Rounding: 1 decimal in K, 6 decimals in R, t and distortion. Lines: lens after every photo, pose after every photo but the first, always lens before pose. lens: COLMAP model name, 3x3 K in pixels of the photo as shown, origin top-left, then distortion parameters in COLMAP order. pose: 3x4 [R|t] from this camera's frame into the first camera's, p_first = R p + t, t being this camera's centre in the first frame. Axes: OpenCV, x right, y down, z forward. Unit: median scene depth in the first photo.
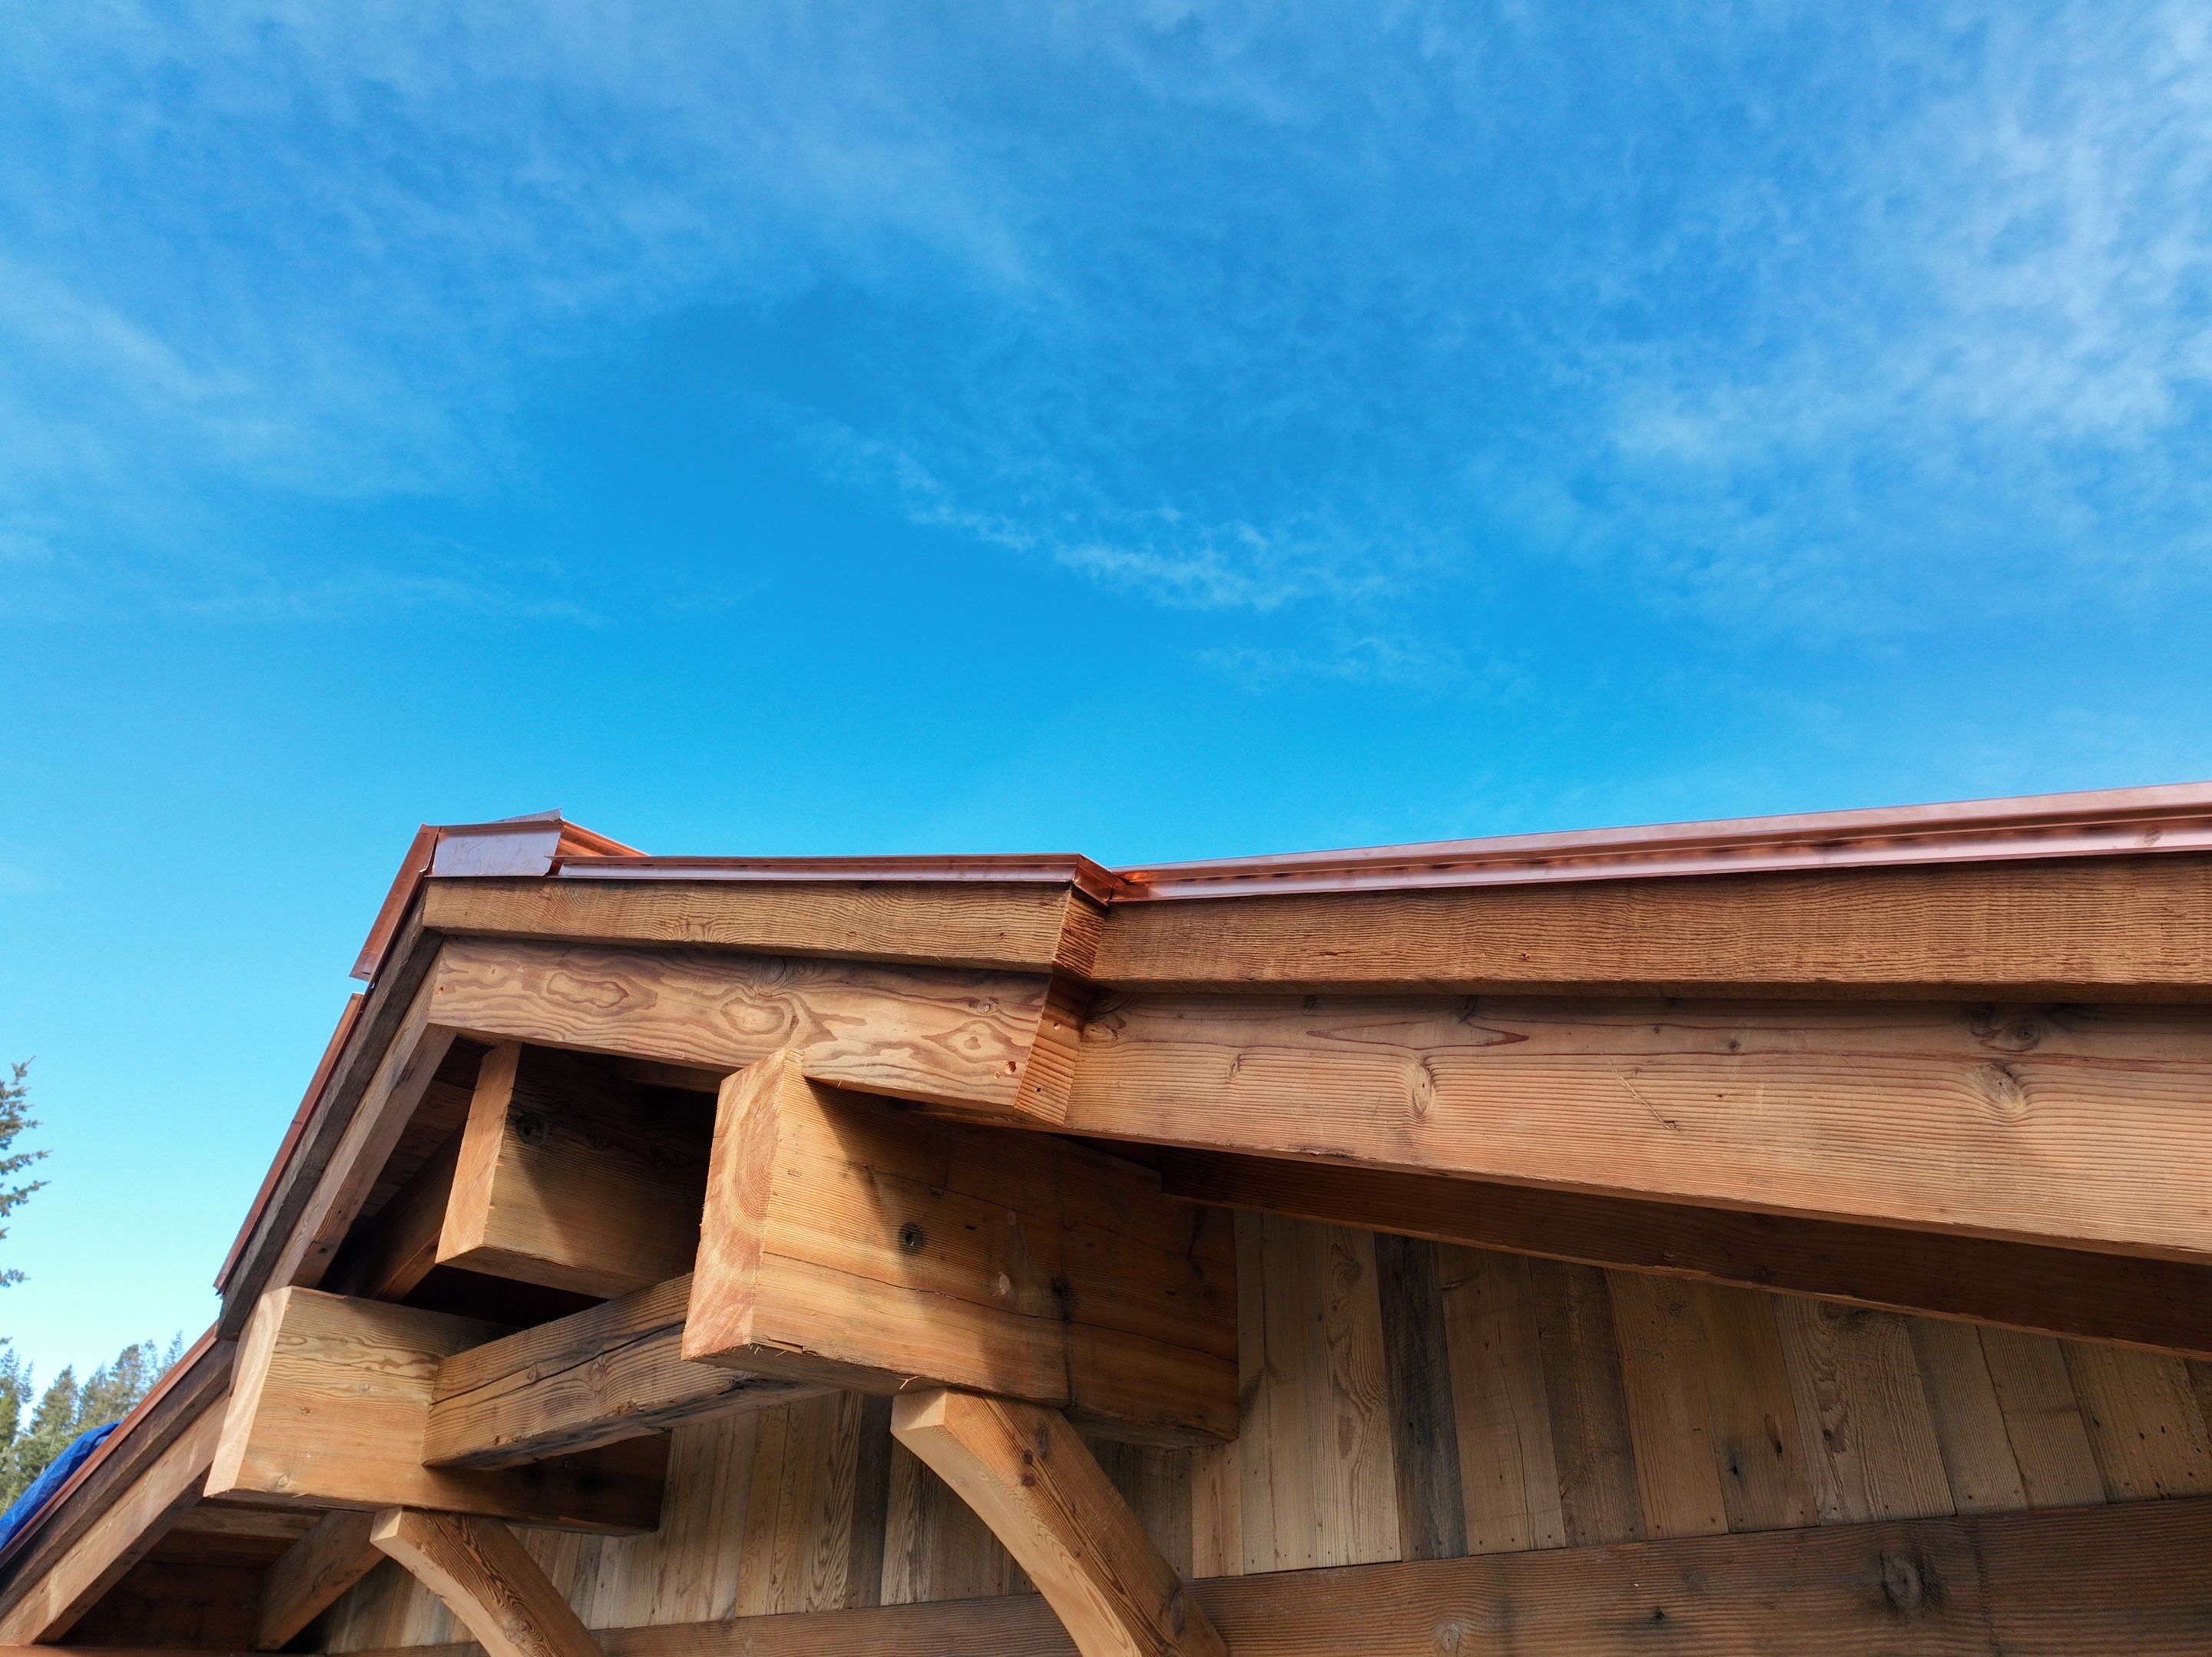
lens RADIAL K [[1559.3, 0, 1097.9], [0, 1559.3, 827.7], [0, 0, 1]] dist [-0.002671, 0.021628]
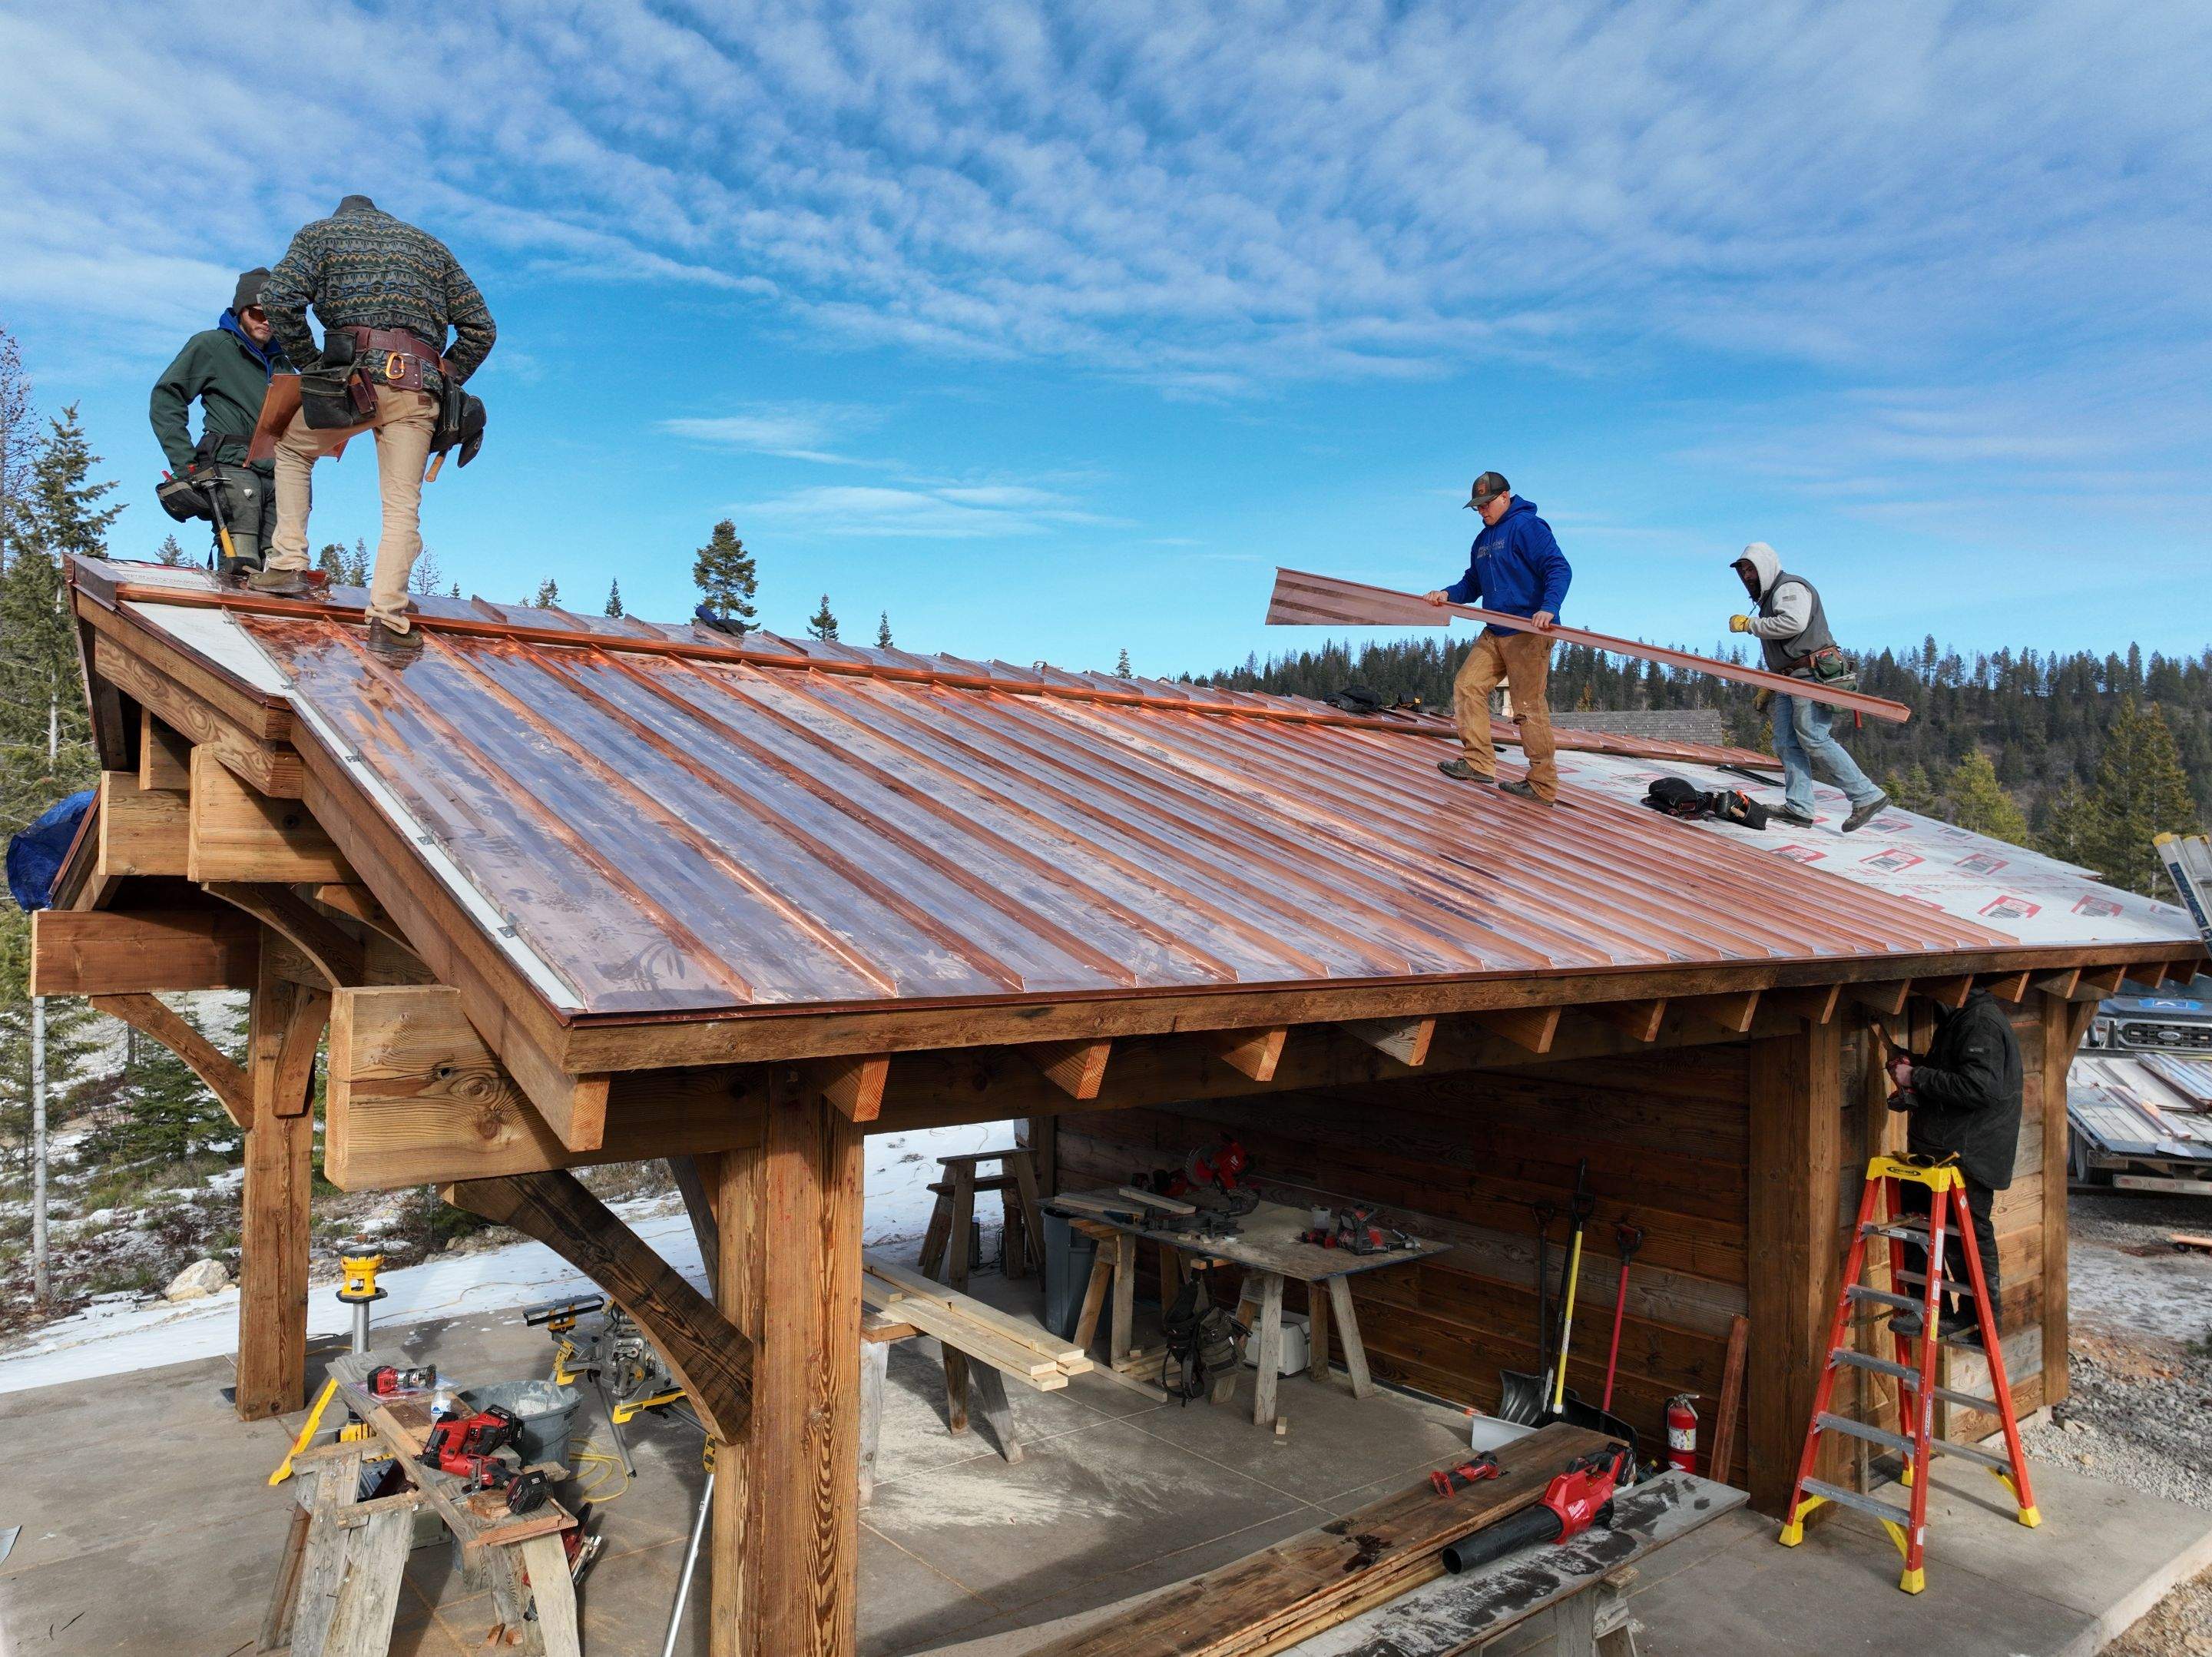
lens RADIAL K [[1559.6, 0, 1097.9], [0, 1559.6, 827.7], [0, 0, 1]] dist [-0.002671, 0.021628]
pose [[0.996292, 0.001665, -0.086023, 0.973468], [0.040663, 0.871993, 0.487827, -0.607137], [0.075823, -0.489516, 0.868692, -0.645083]]
